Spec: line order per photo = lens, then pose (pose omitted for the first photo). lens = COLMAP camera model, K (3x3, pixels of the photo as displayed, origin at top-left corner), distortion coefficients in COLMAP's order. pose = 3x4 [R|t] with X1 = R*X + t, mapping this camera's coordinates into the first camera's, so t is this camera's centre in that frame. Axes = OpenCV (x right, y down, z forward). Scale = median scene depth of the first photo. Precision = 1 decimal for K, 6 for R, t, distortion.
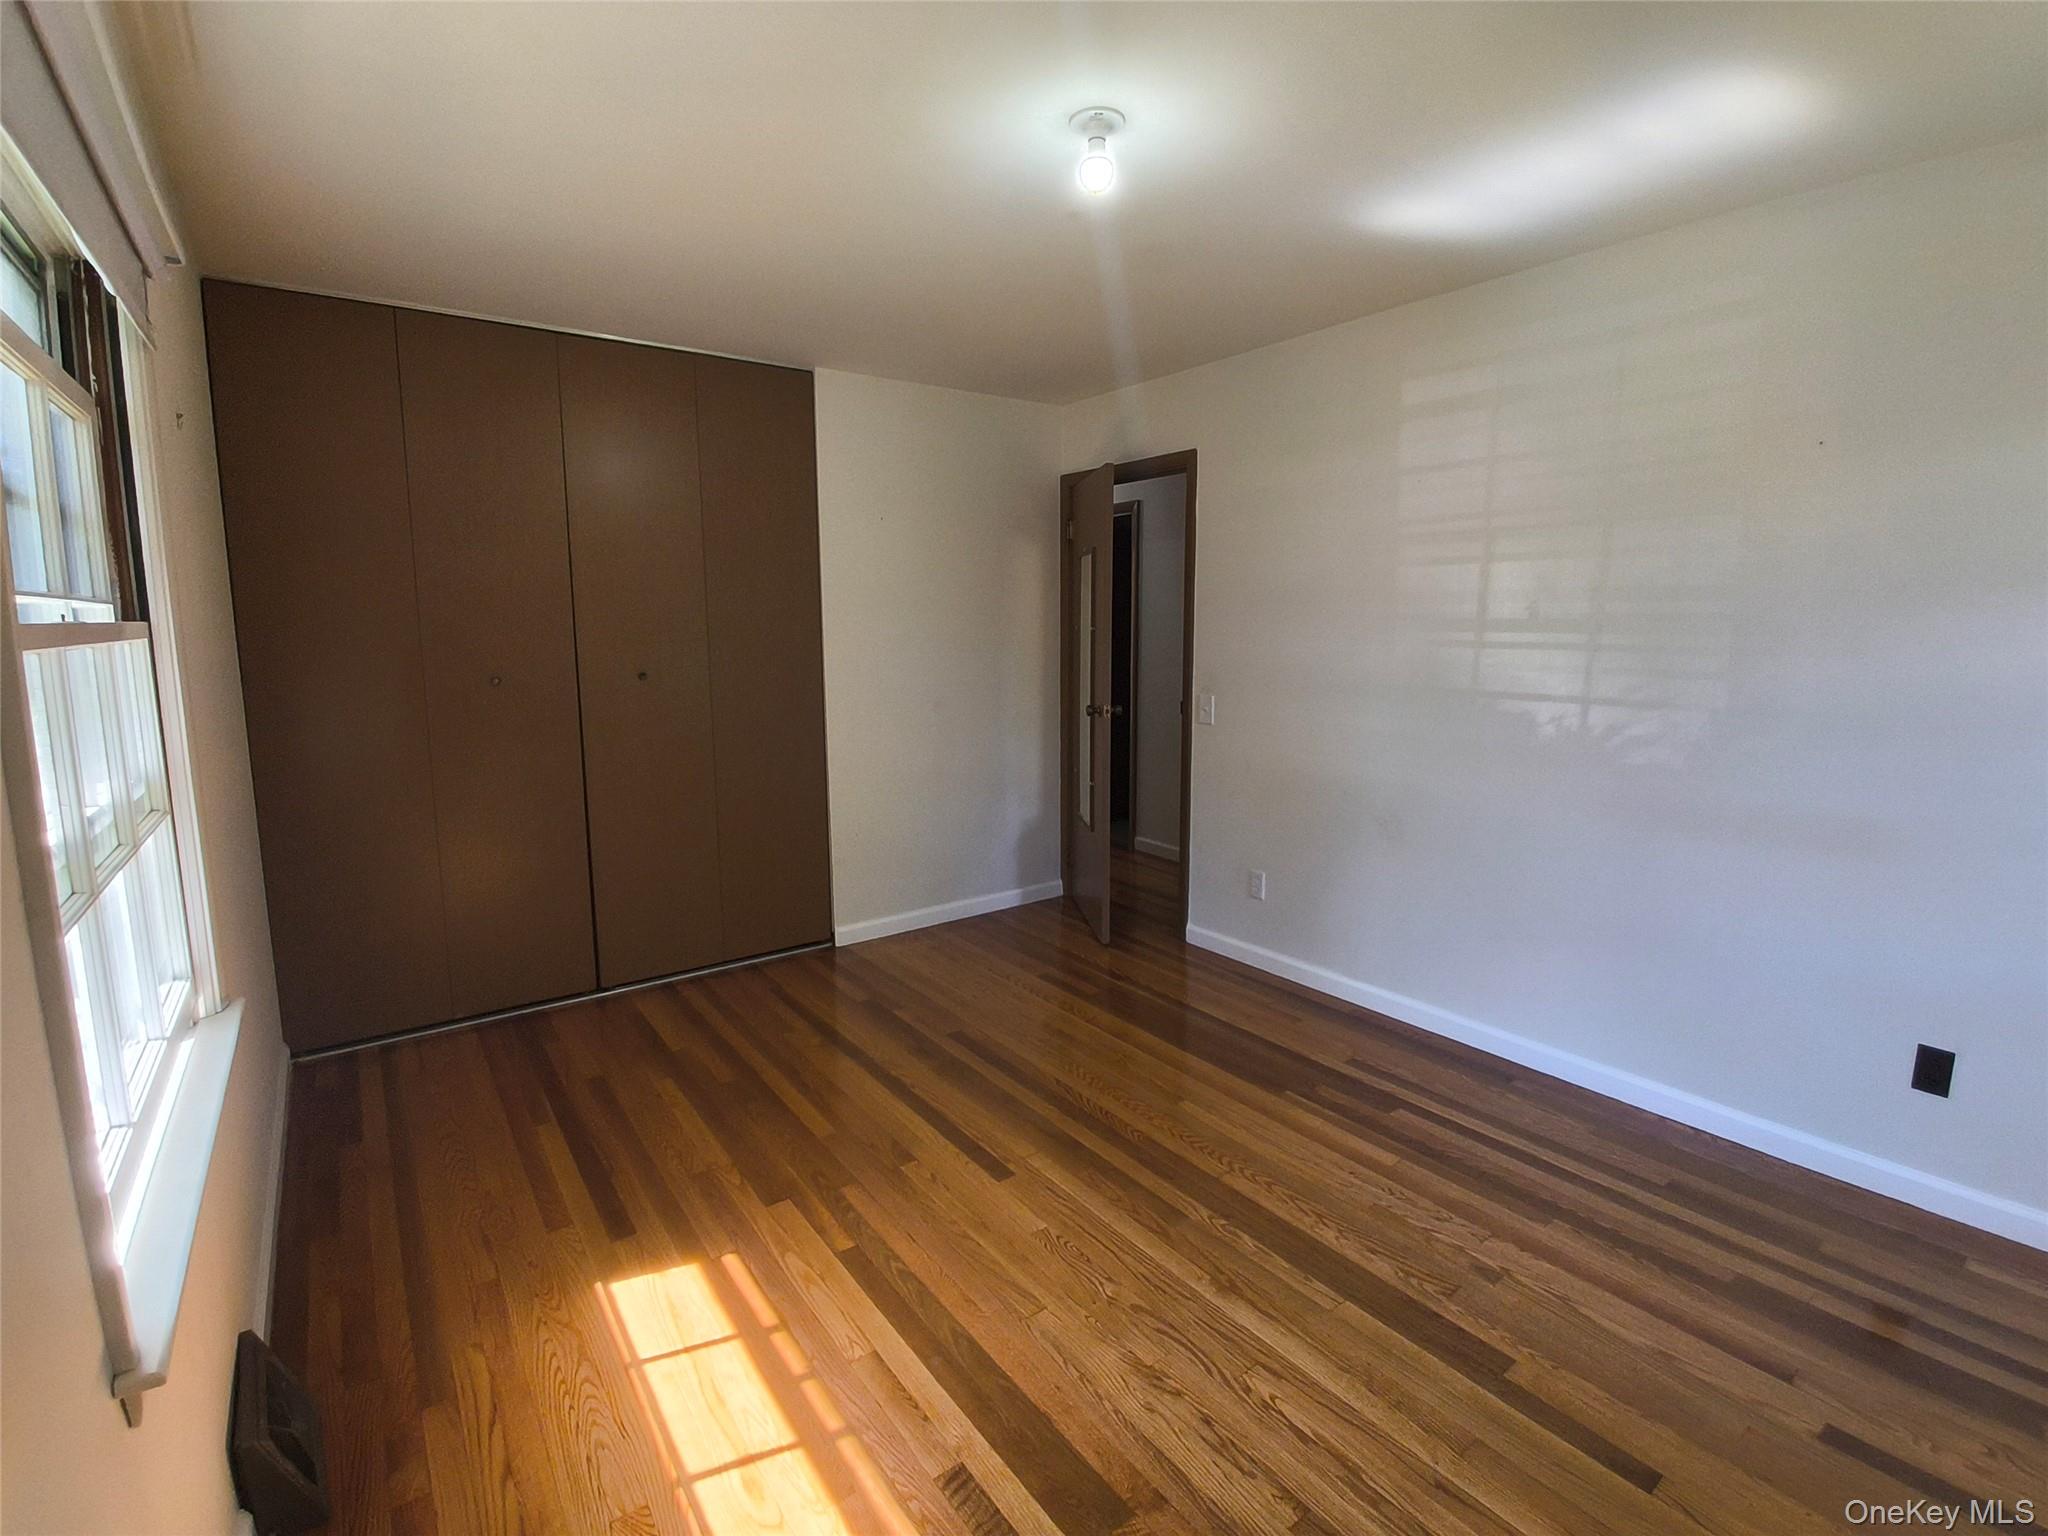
lens RADIAL K [[939.9, 0, 1025.6], [0, 939.9, 755.2], [0, 0, 1]] dist [-0.009121, -0.009144]
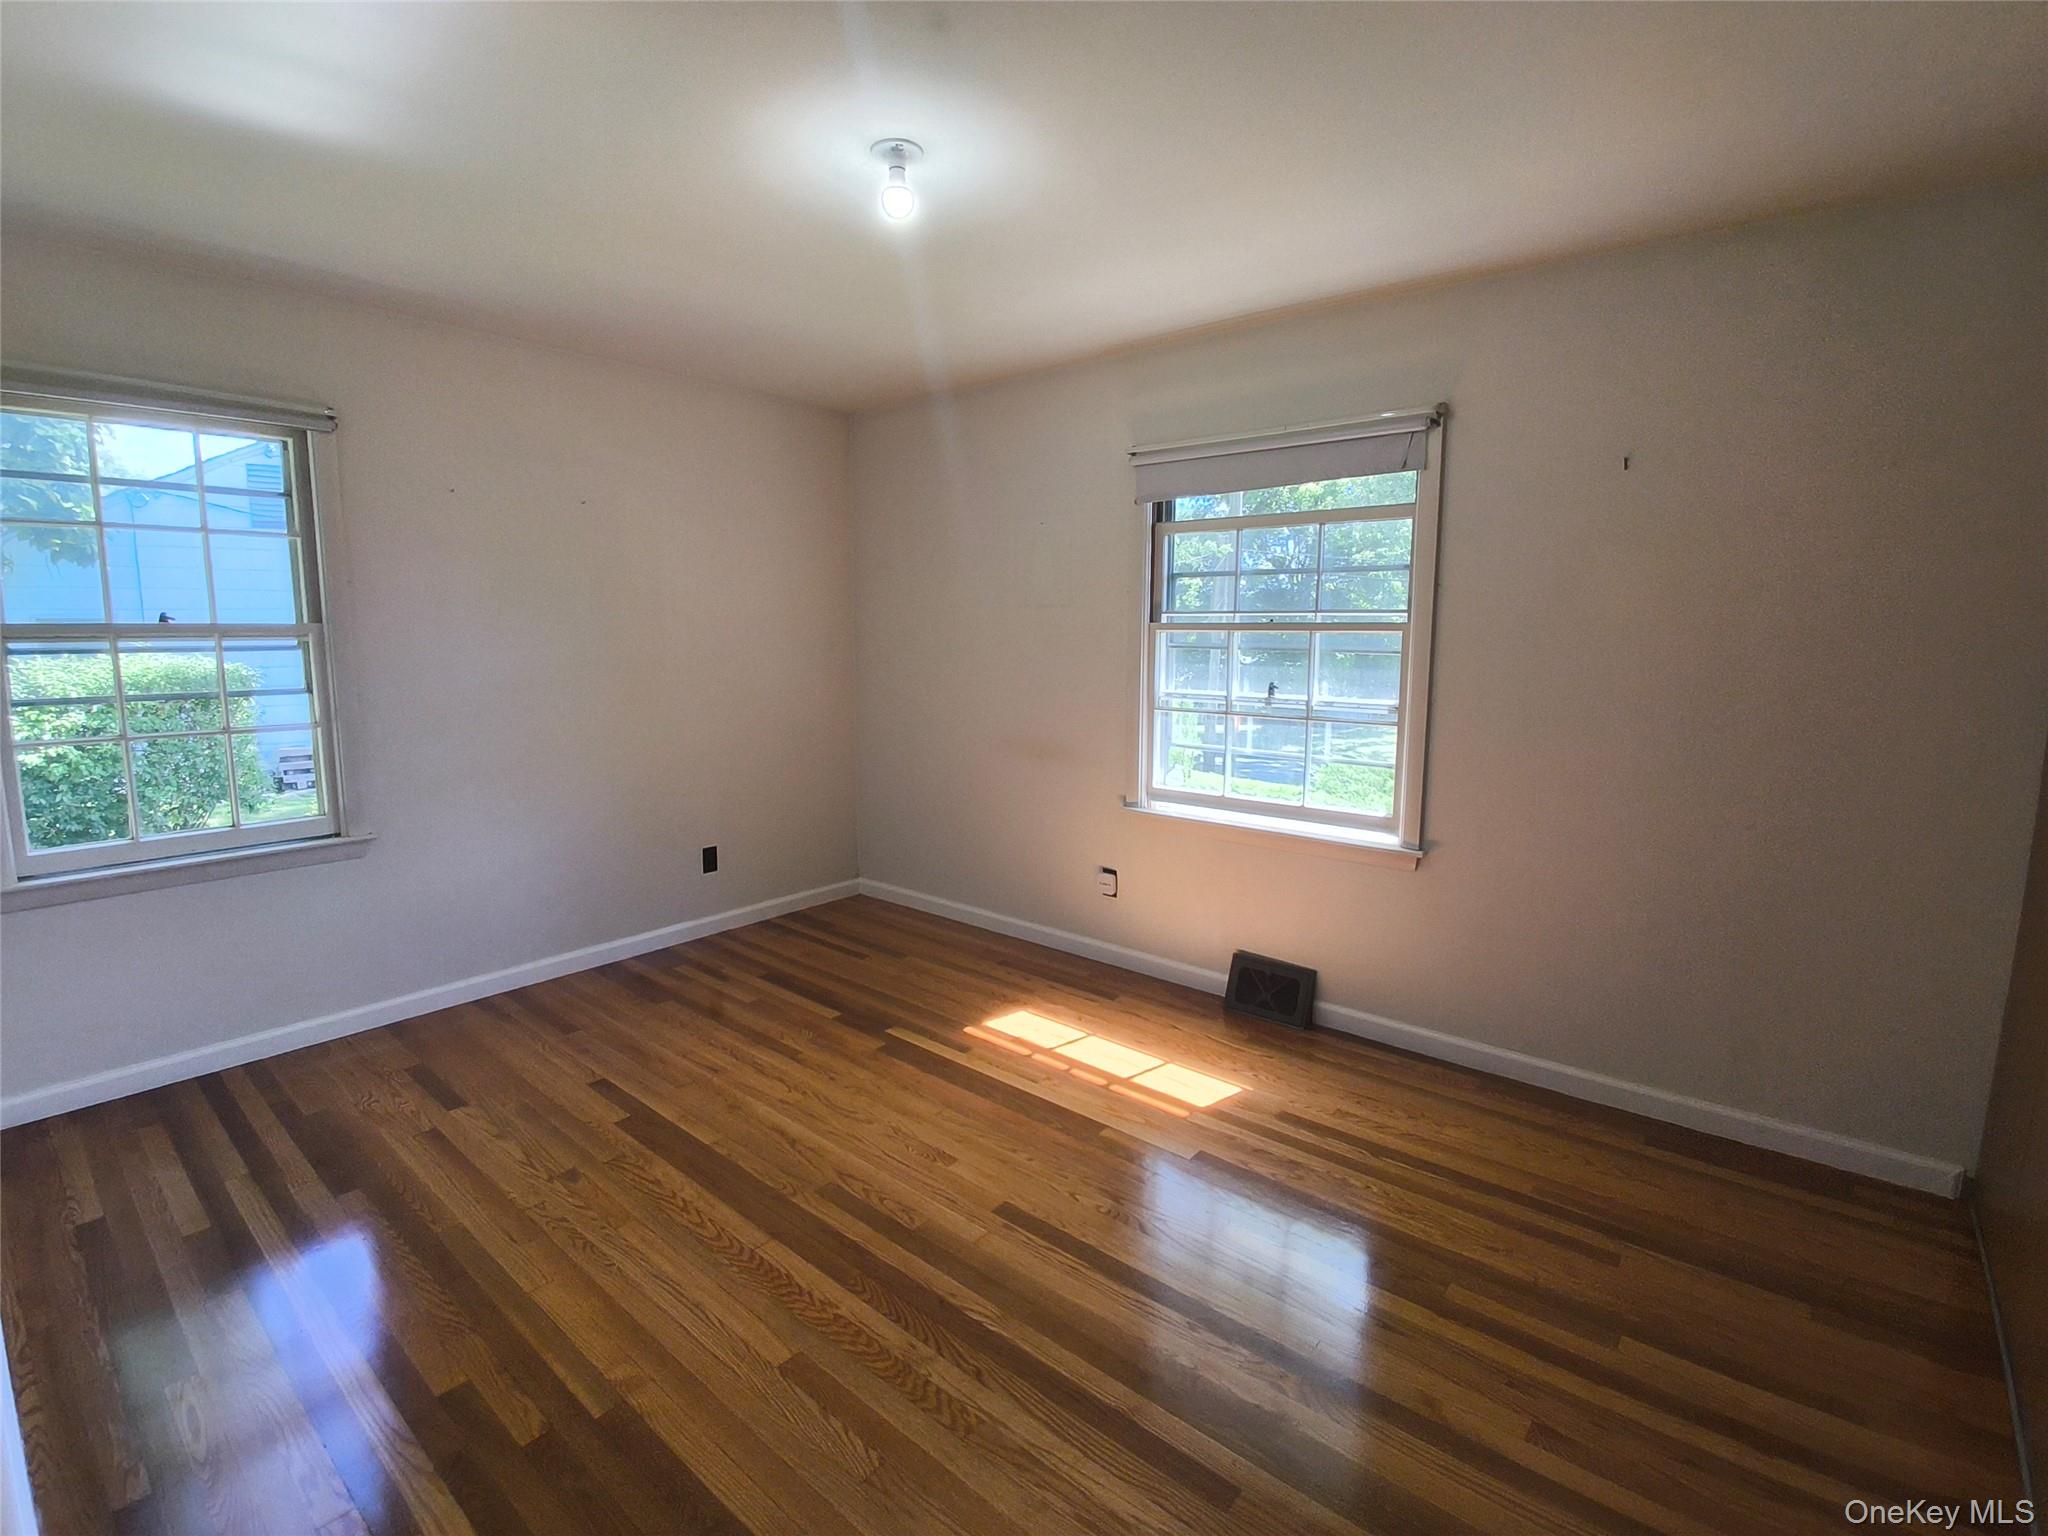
lens RADIAL K [[939.9, 0, 1017.3], [0, 939.9, 758.8], [0, 0, 1]] dist [-0.009121, -0.009144]
pose [[-0.972761, 0.036235, -0.228961, 0.180323], [-0.030906, 0.958617, 0.283016, -0.283782], [0.229741, 0.282383, -0.931385, 1.934159]]
